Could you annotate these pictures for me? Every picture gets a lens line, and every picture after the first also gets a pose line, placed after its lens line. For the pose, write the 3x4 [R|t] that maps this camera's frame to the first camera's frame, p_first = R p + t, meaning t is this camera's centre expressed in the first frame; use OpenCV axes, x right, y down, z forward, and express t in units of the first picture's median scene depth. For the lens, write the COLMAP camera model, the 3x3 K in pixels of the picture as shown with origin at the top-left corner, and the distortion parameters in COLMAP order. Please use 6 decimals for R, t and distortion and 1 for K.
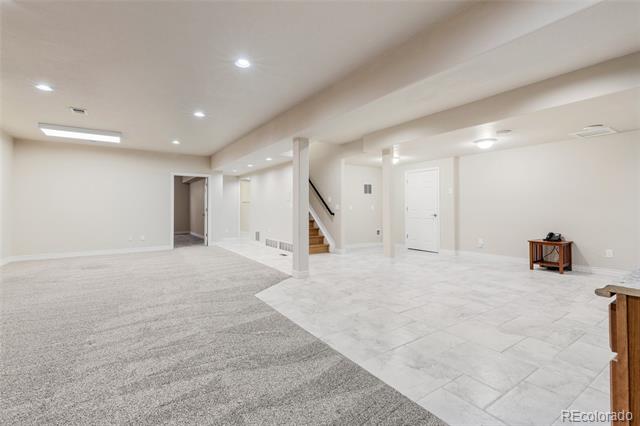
lens RADIAL K [[289.7, 0, 318.2], [0, 289.7, 209.9], [0, 0, 1]] dist [0.007610, -0.000598]
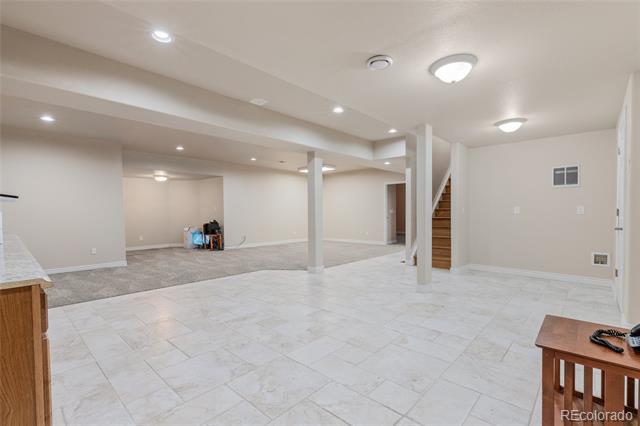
lens RADIAL K [[289.7, 0, 318.6], [0, 289.7, 214.4], [0, 0, 1]] dist [0.007610, -0.000598]
pose [[0.234551, 0.007534, -0.972075, 1.461068], [0.003109, 0.999959, 0.008500, -0.013252], [0.972099, -0.005016, 0.234518, 1.012964]]
